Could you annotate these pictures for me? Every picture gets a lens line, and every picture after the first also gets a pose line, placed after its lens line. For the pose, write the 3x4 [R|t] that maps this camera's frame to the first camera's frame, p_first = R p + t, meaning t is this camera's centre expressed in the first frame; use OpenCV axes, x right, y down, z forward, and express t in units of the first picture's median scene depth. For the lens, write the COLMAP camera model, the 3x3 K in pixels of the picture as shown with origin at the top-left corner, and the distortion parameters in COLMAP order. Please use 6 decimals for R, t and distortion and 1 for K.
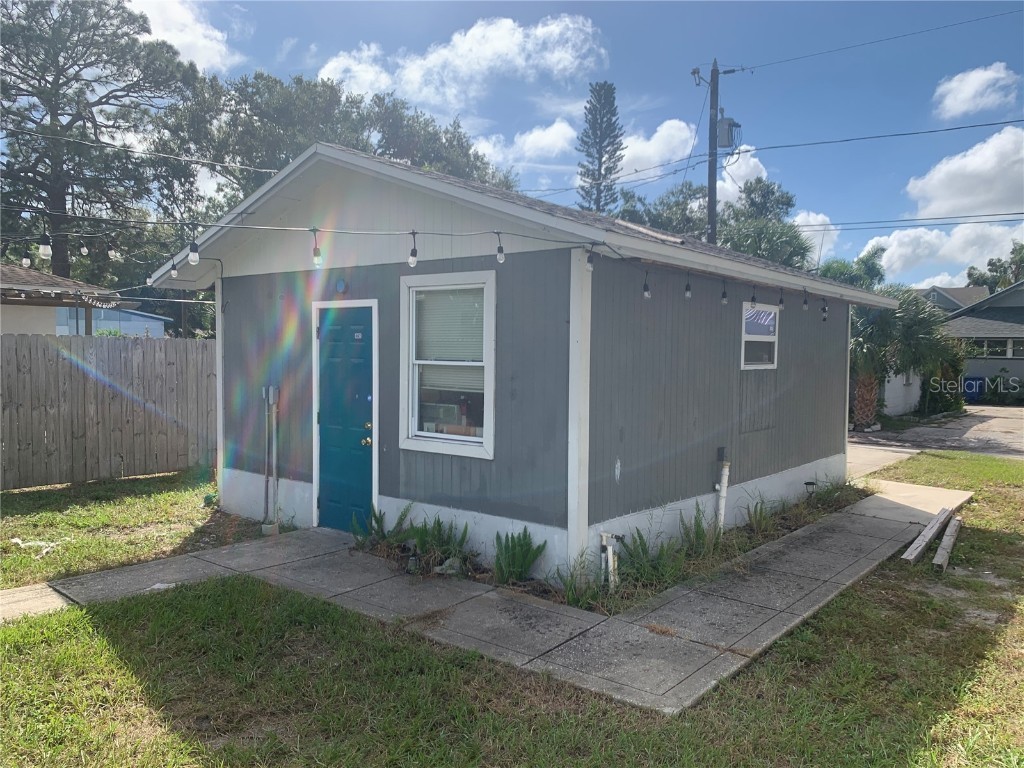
lens RADIAL K [[769.3, 0, 521.2], [0, 769.3, 392.7], [0, 0, 1]] dist [0.057591, -0.069299]
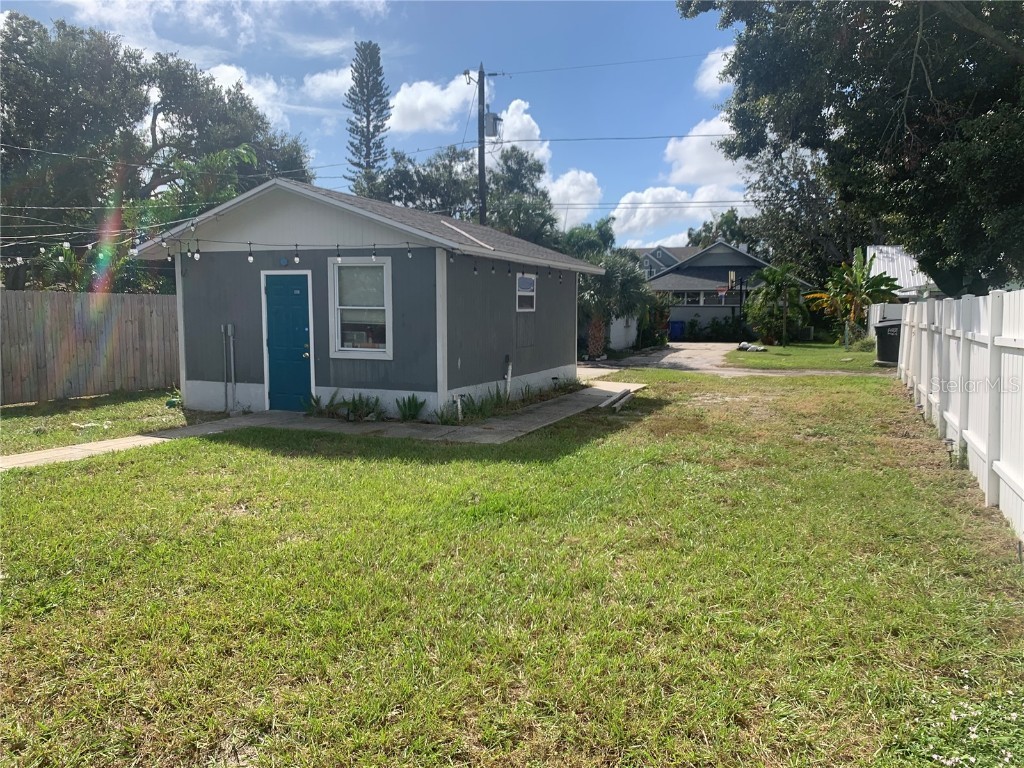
lens RADIAL K [[769.3, 0, 518.4], [0, 769.3, 377.5], [0, 0, 1]] dist [0.057591, -0.069299]
pose [[0.955299, -0.034378, 0.293637, -0.169550], [0.021738, 0.998696, 0.046201, 0.029283], [-0.294842, -0.037753, 0.954800, -0.497684]]
